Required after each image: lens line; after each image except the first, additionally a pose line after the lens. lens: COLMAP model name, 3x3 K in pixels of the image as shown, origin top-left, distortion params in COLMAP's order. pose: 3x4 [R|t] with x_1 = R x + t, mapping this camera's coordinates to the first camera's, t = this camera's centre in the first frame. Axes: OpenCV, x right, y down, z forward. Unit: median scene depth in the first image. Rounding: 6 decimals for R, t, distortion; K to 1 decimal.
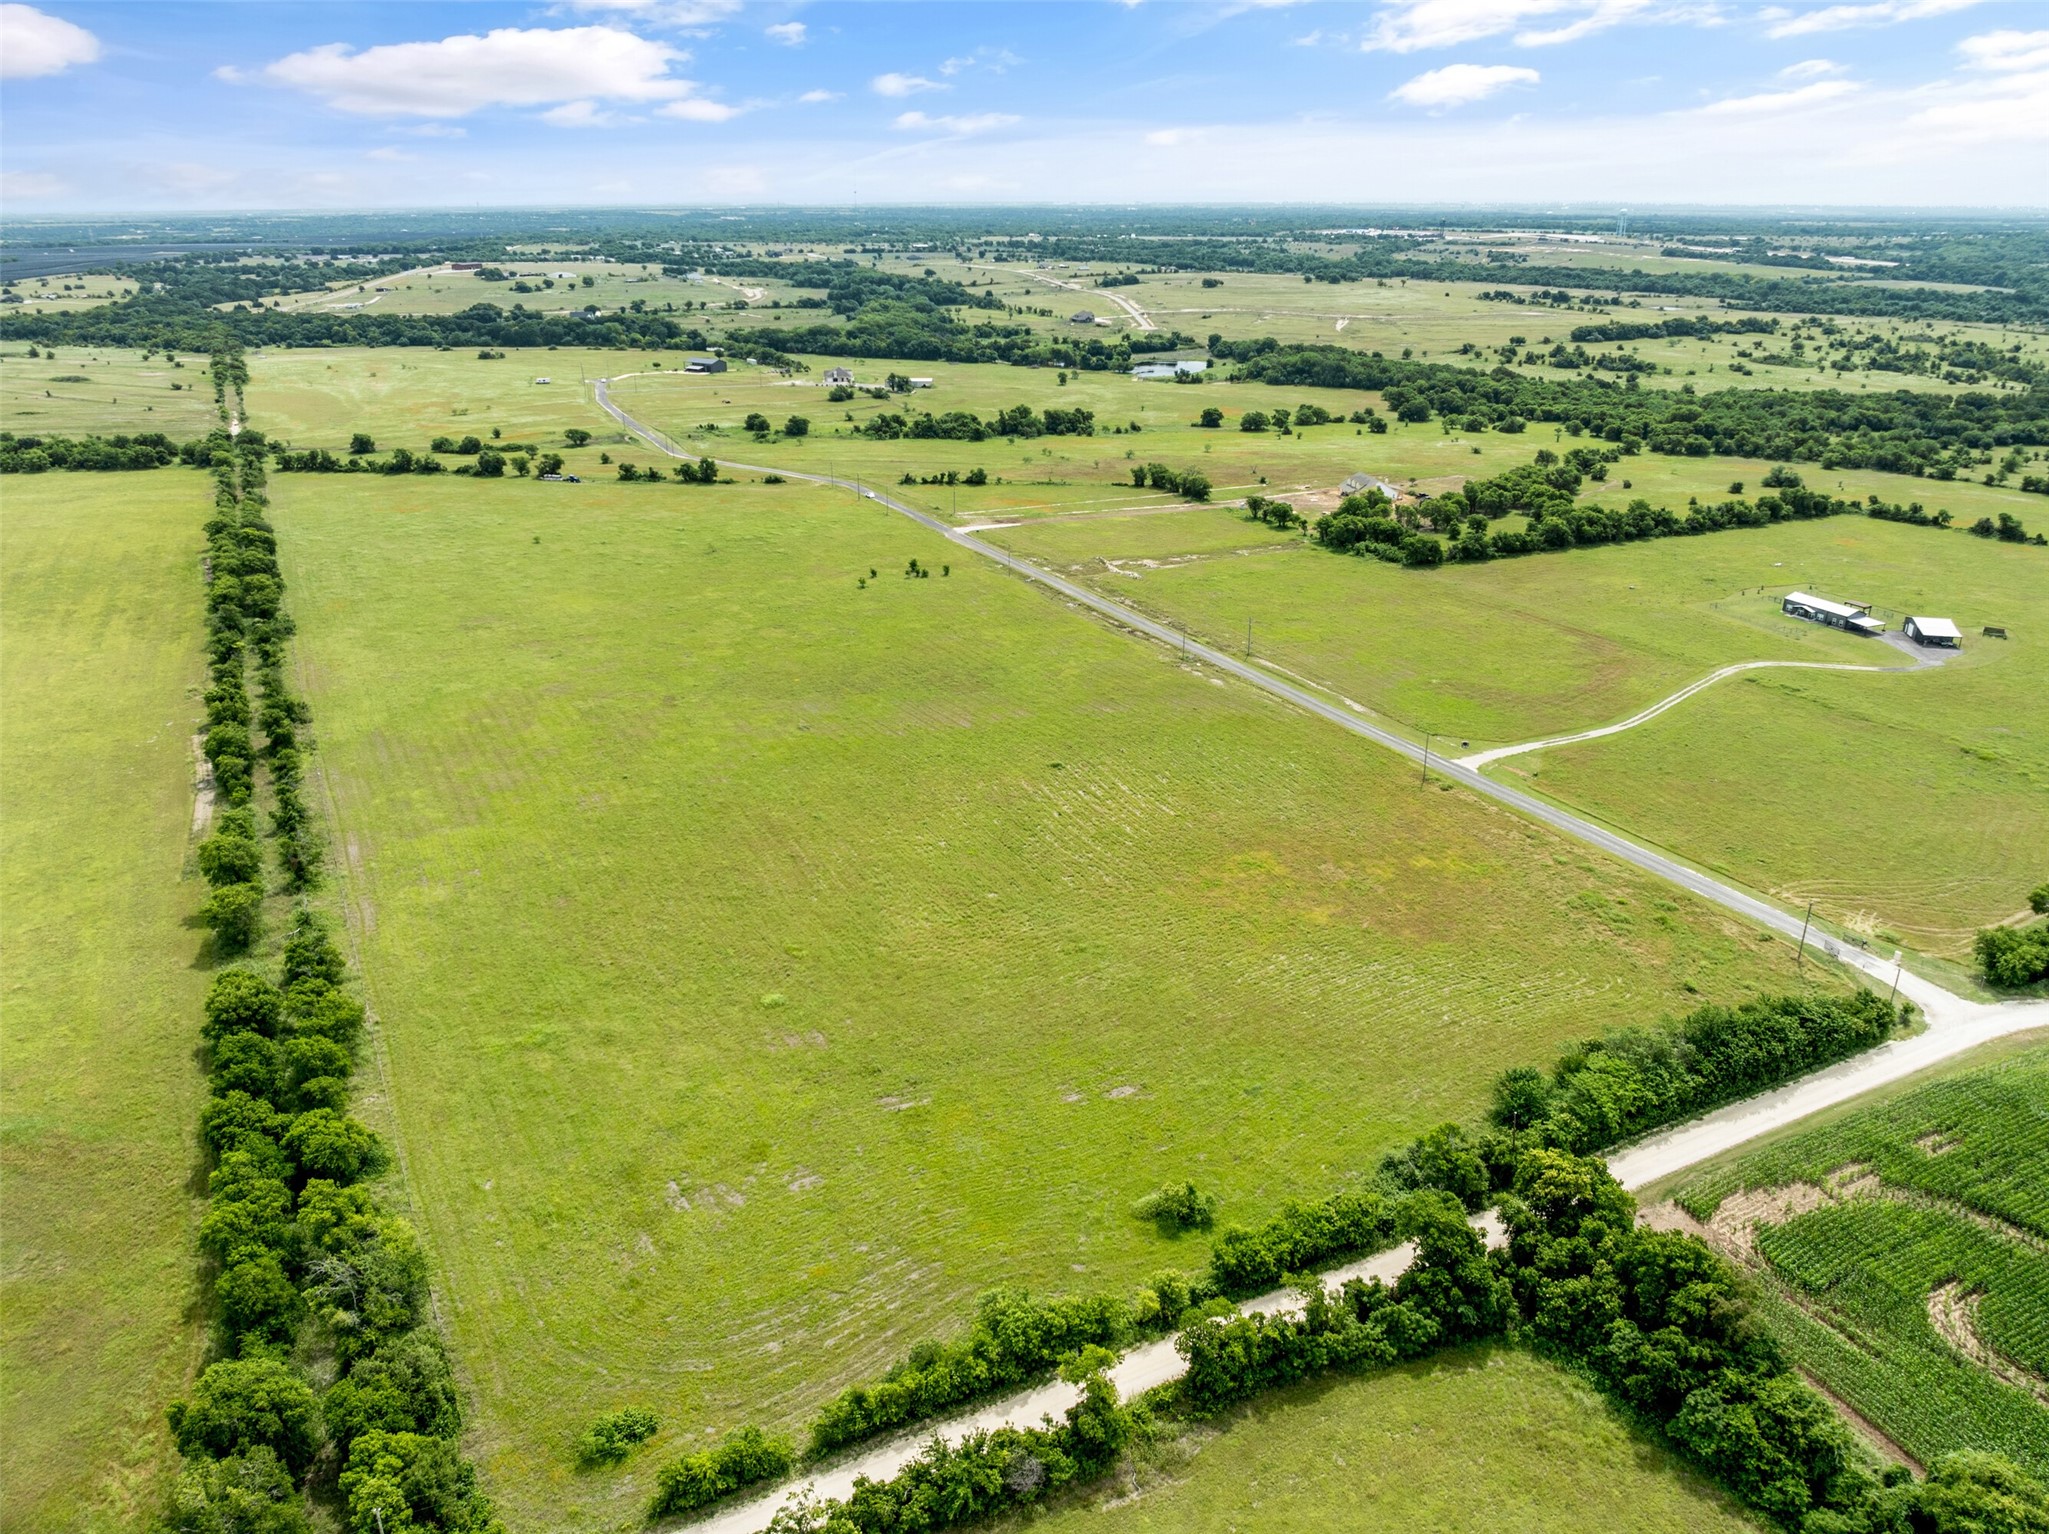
lens RADIAL K [[1438.3, 0, 1038.9], [0, 1438.3, 792.2], [0, 0, 1]] dist [-0.025666, -0.006339]
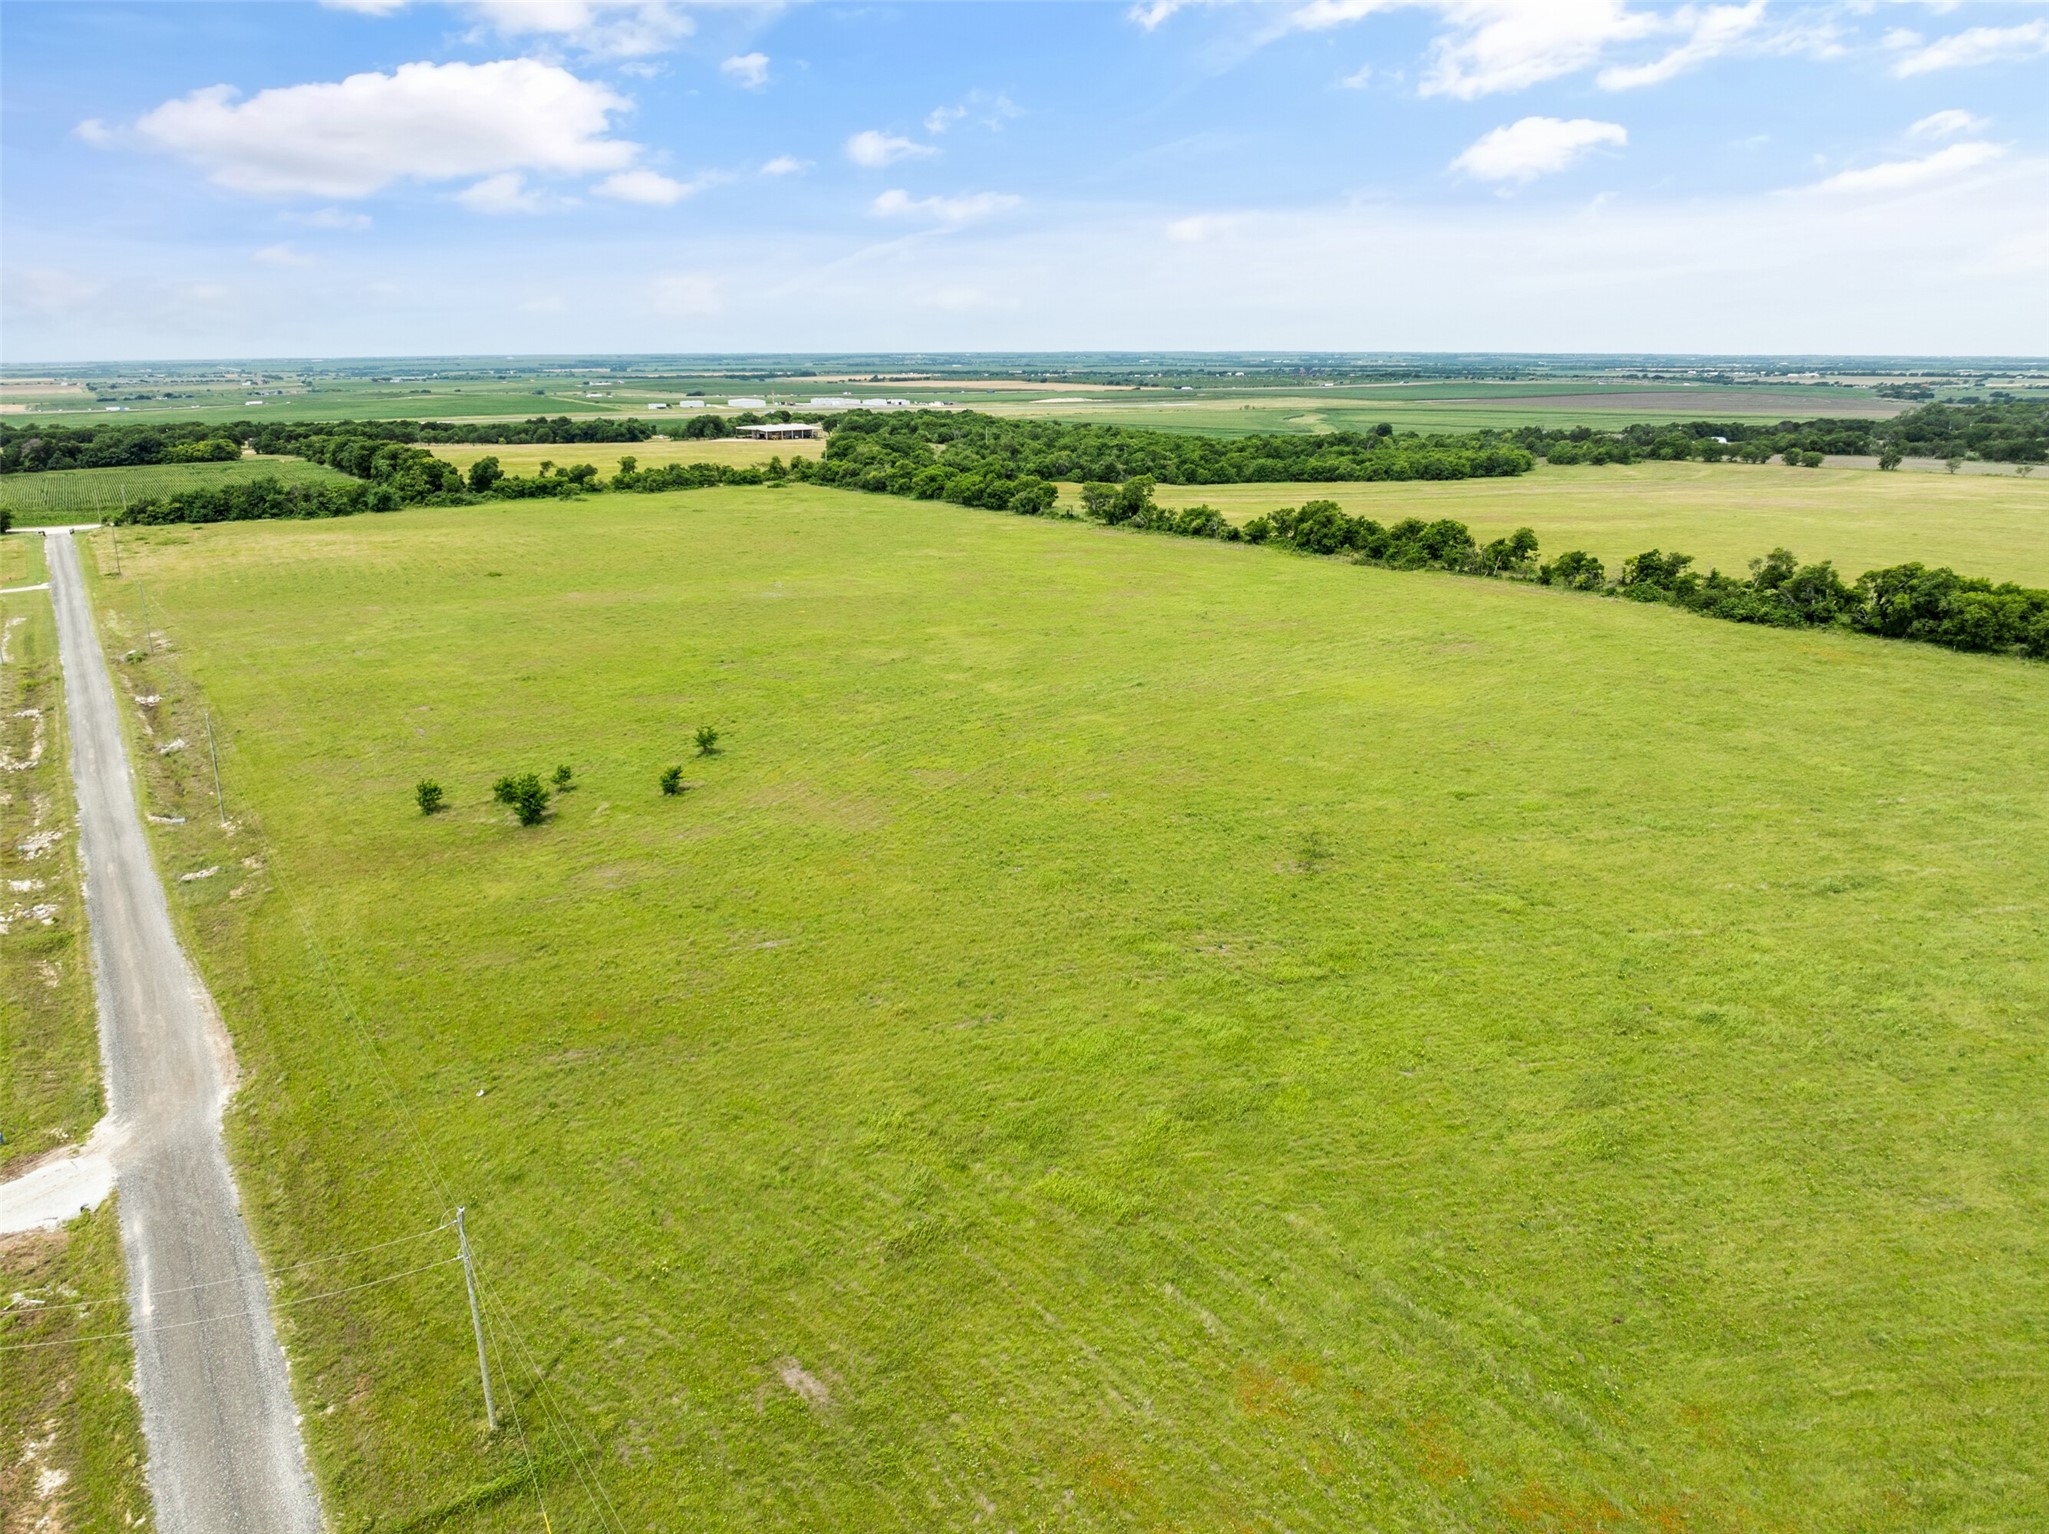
lens RADIAL K [[1440.4, 0, 1031.6], [0, 1440.4, 762.5], [0, 0, 1]] dist [-0.038514, 0.001338]
pose [[-0.994239, 0.032183, -0.102243, -0.123725], [-0.039803, 0.774810, 0.630940, -0.275135], [0.099524, 0.631375, -0.769065, 0.953998]]
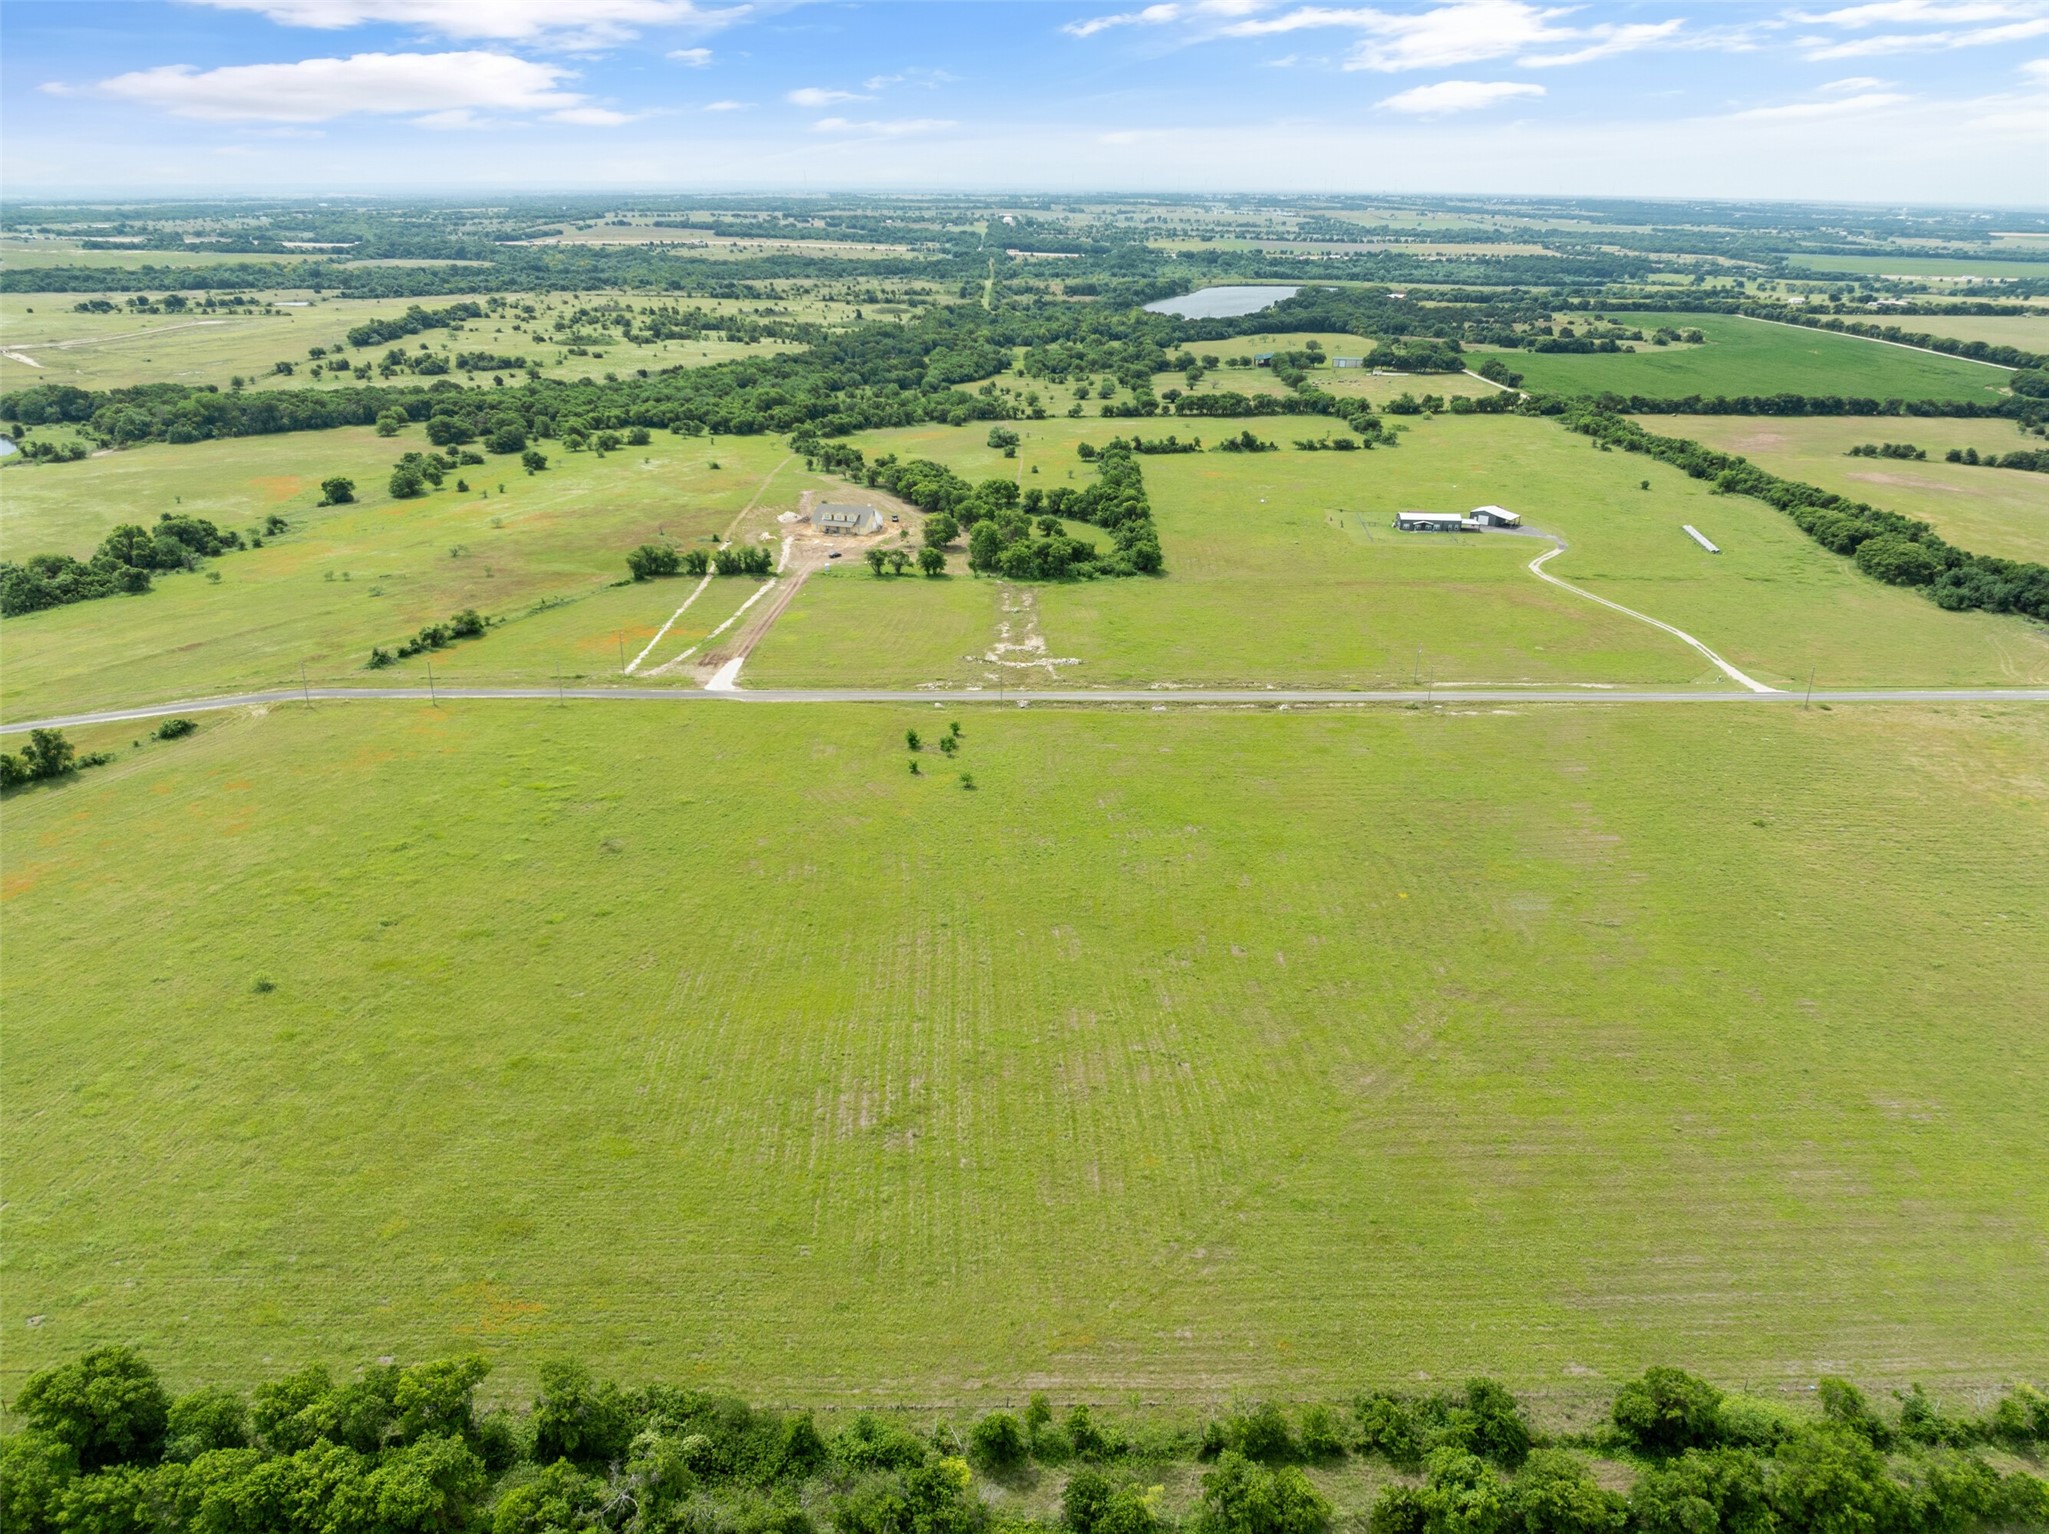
lens RADIAL K [[1436.6, 0, 1041.4], [0, 1436.6, 770.6], [0, 0, 1]] dist [-0.031011, 0.003308]
pose [[0.441680, -0.339337, 0.830523, -0.479942], [0.340029, 0.919965, 0.195051, -0.196747], [-0.830240, 0.196252, 0.521715, 0.468473]]
